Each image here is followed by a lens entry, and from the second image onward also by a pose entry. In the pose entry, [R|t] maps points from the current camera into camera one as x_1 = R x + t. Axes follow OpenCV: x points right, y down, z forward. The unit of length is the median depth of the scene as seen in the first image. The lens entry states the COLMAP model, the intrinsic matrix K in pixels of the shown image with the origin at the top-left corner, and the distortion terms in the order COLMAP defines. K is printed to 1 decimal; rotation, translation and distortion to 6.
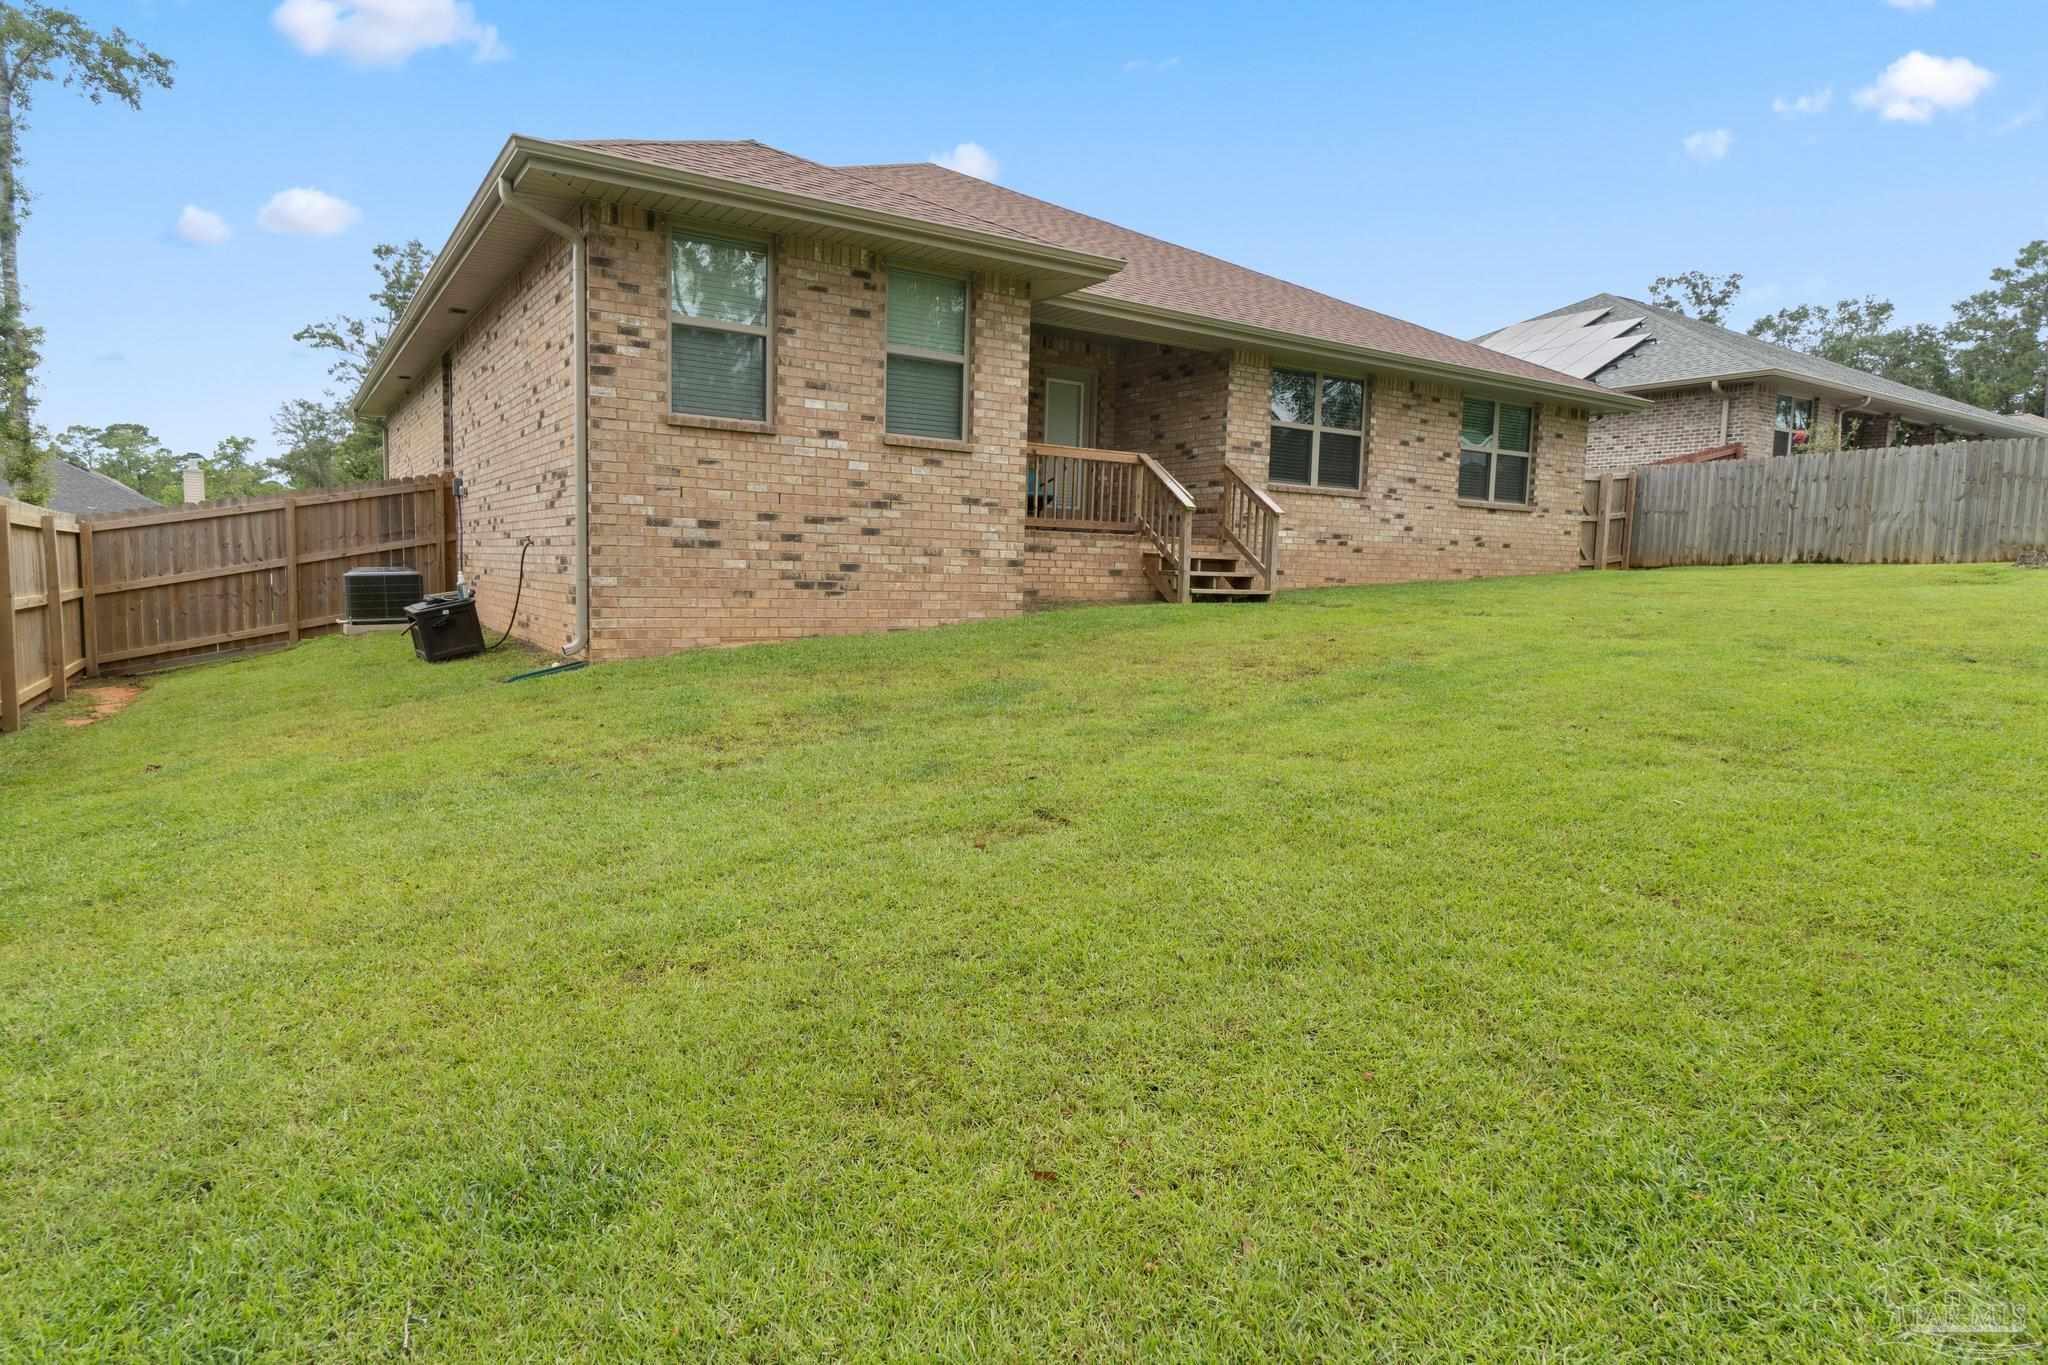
lens RADIAL K [[1123.1, 0, 1006.8], [0, 1123.1, 674.8], [0, 0, 1]] dist [-0.002435, -0.000274]
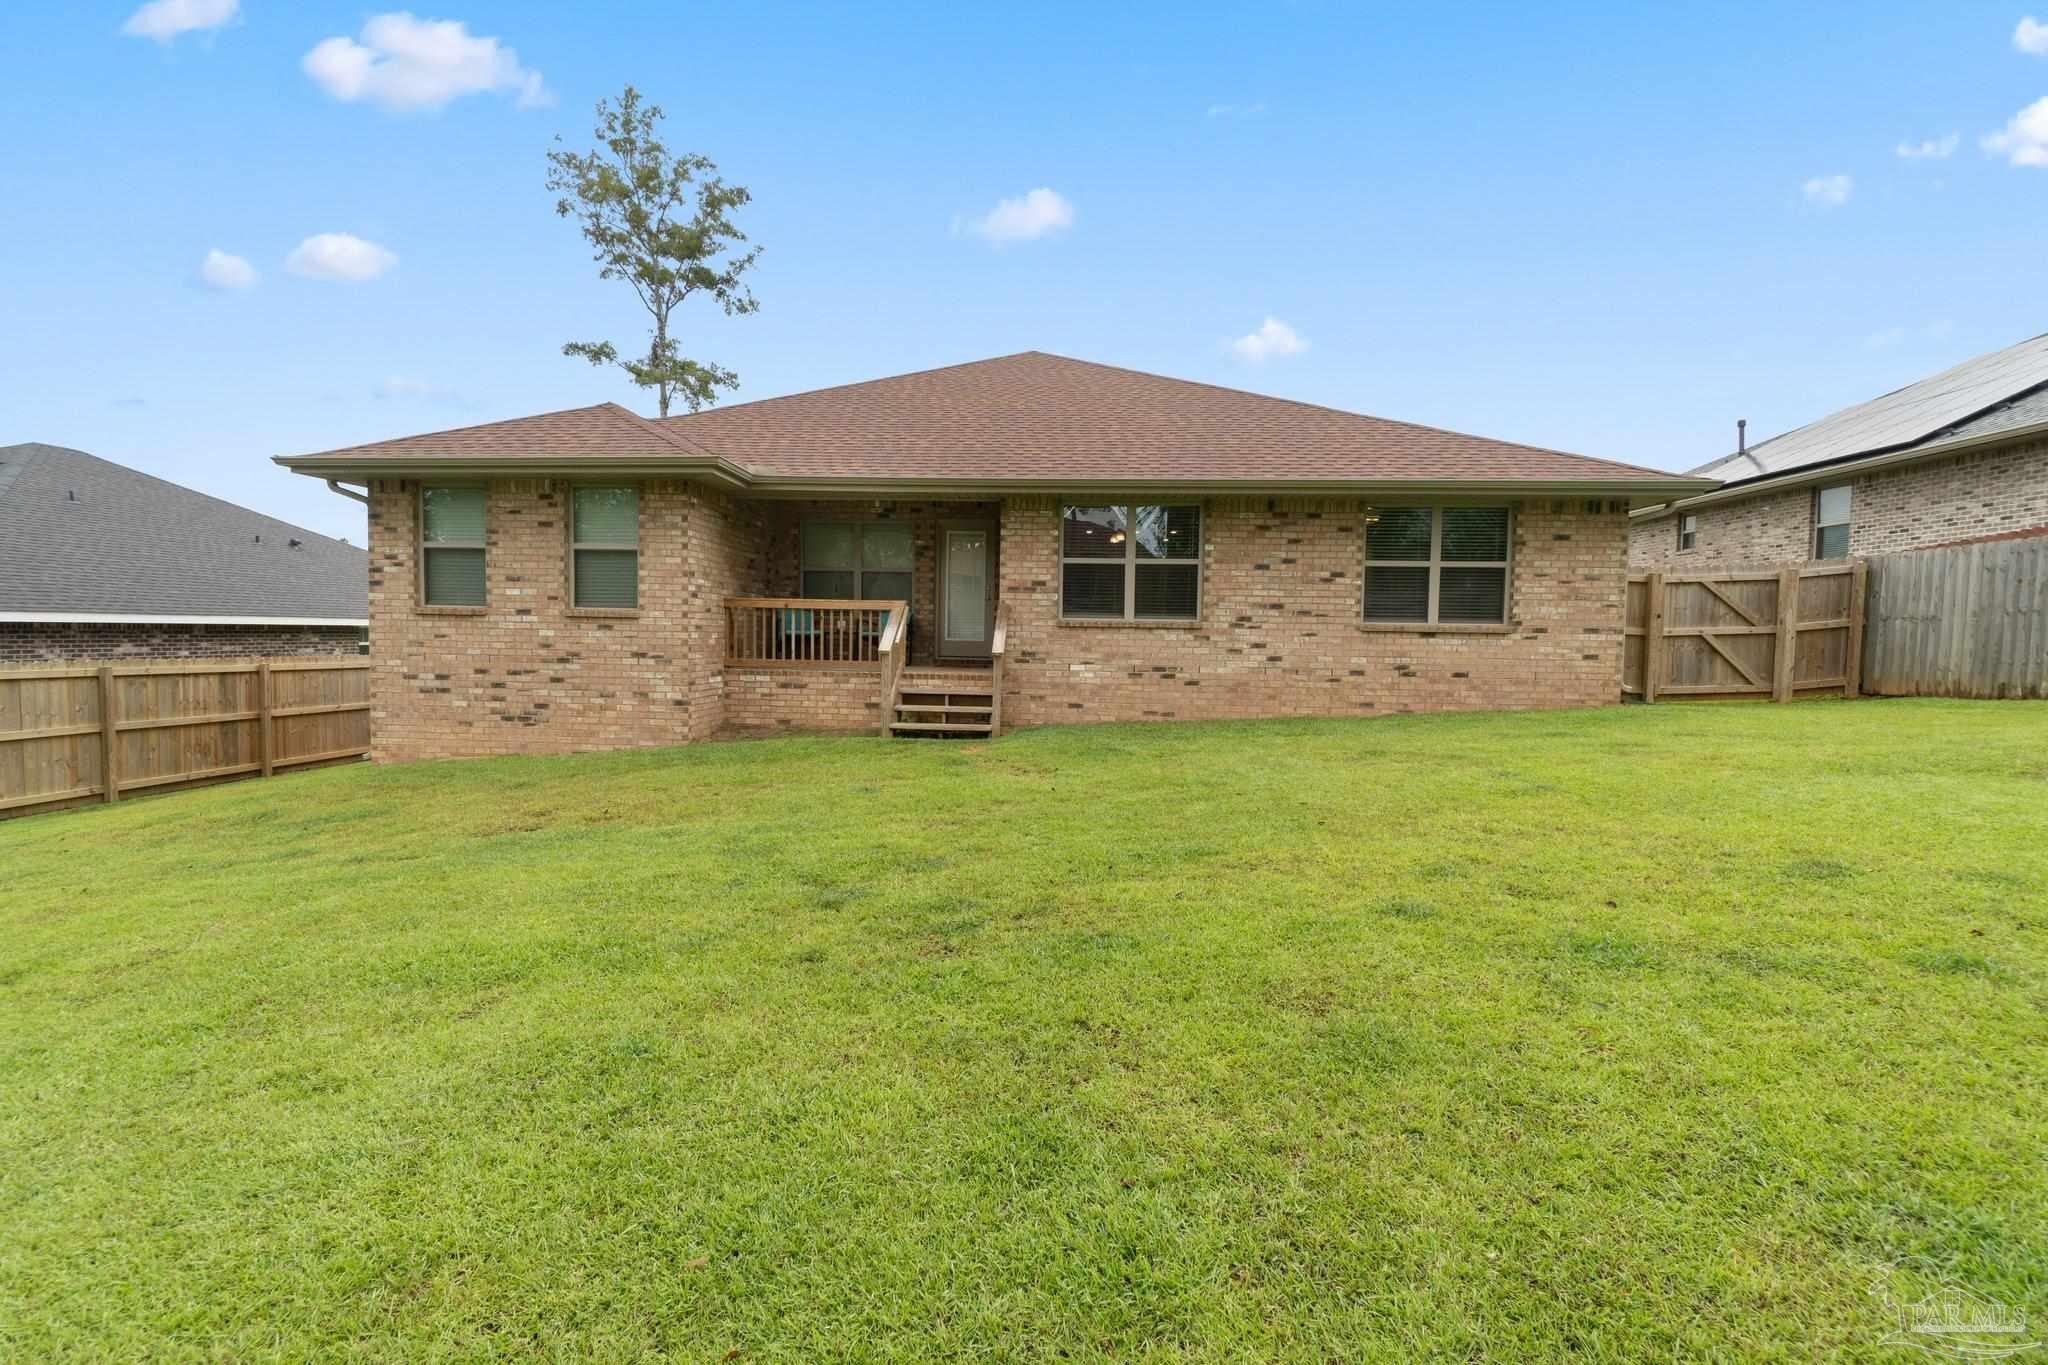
lens RADIAL K [[880.7, 0, 1005.8], [0, 880.7, 675.3], [0, 0, 1]] dist [-0.002875, 0.001000]
pose [[0.803927, 0.014922, -0.594541, 0.878890], [-0.052887, 0.997518, -0.046475, -0.103619], [0.592372, 0.068806, 0.802721, 0.428098]]
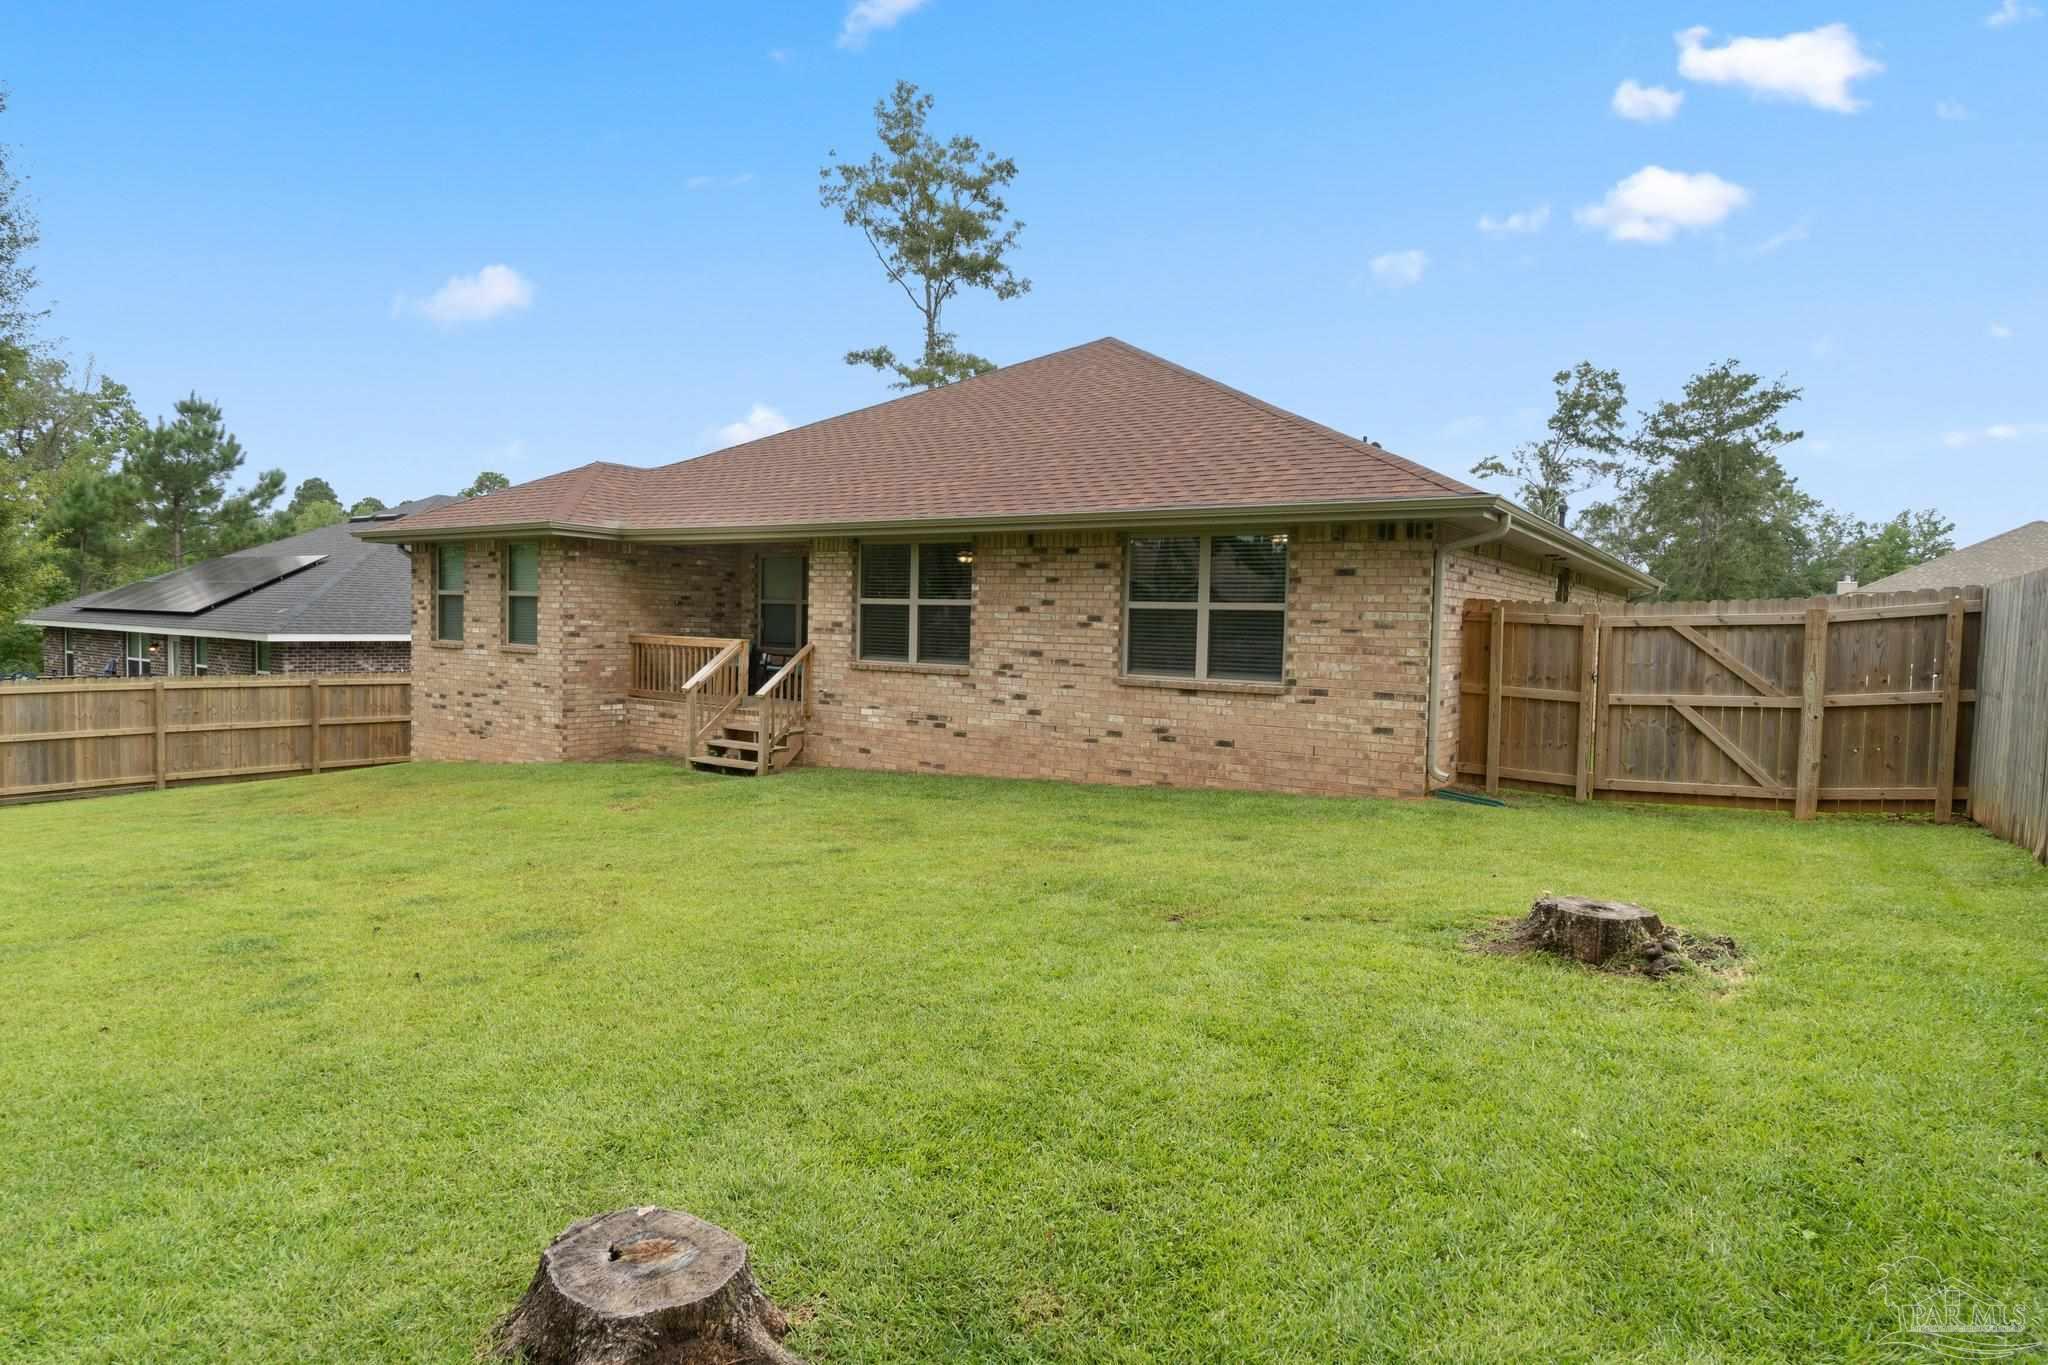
lens RADIAL K [[1123.1, 0, 1006.8], [0, 1123.1, 674.8], [0, 0, 1]] dist [-0.002435, -0.000274]
pose [[0.389851, 0.028637, -0.920433, 1.582048], [-0.104400, 0.994447, -0.013279, -0.208352], [0.914941, 0.101270, 0.390675, 0.957769]]
